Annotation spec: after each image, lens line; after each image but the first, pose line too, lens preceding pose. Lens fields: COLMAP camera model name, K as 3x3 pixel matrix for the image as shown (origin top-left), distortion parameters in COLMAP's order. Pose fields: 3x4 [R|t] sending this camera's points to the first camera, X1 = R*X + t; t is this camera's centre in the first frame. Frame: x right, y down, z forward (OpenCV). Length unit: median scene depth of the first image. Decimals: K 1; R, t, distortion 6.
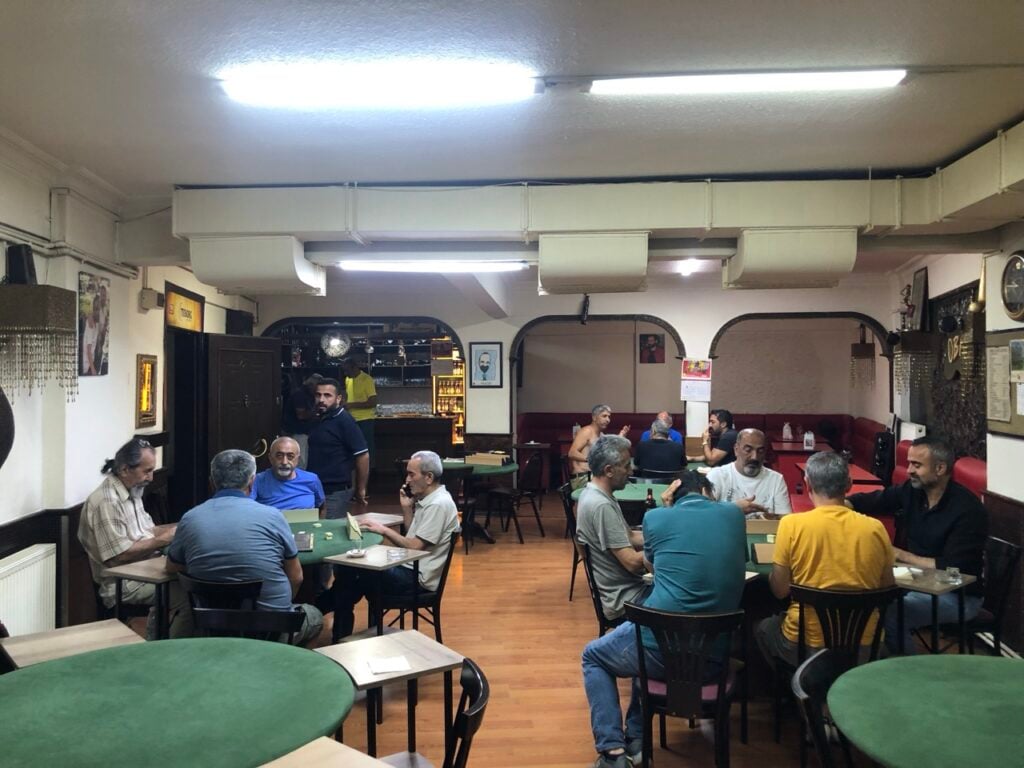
lens RADIAL K [[834.3, 0, 511.7], [0, 834.3, 383.2], [0, 0, 1]] dist [0.058624, -0.017129]
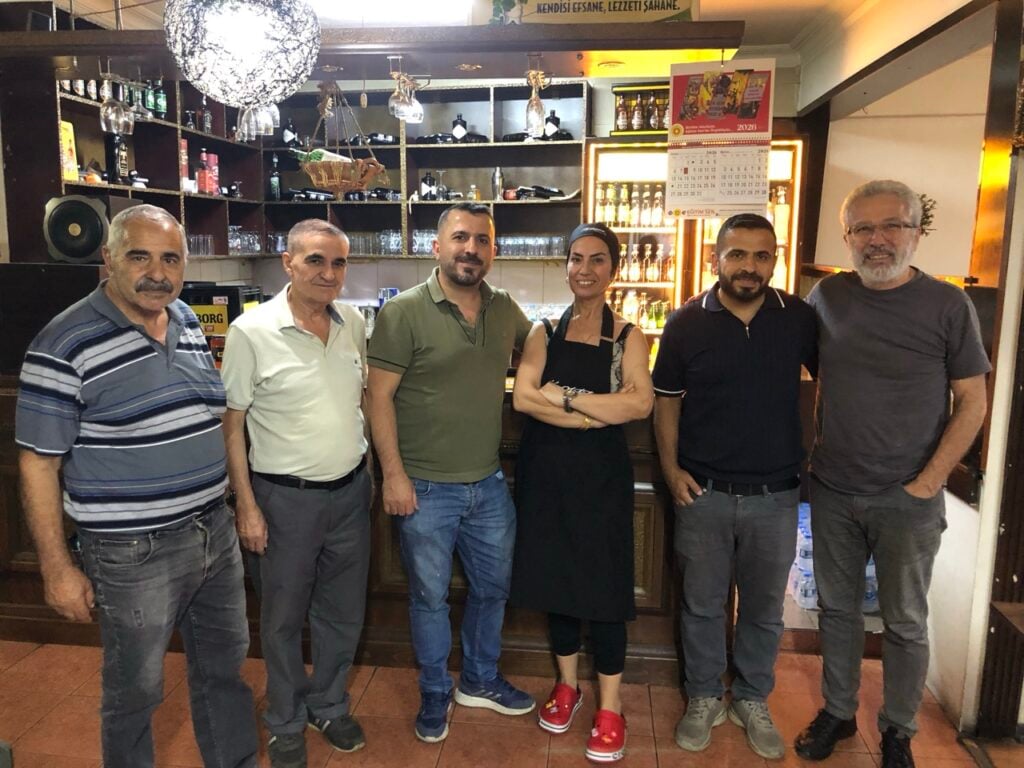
lens RADIAL K [[834.3, 0, 511.1], [0, 834.3, 383.0], [0, 0, 1]] dist [0.058624, -0.017129]
pose [[0.998774, 0.022962, -0.043856, -0.103075], [-0.015016, 0.984705, 0.173584, -0.005790], [0.047171, -0.172712, 0.983842, 0.612191]]
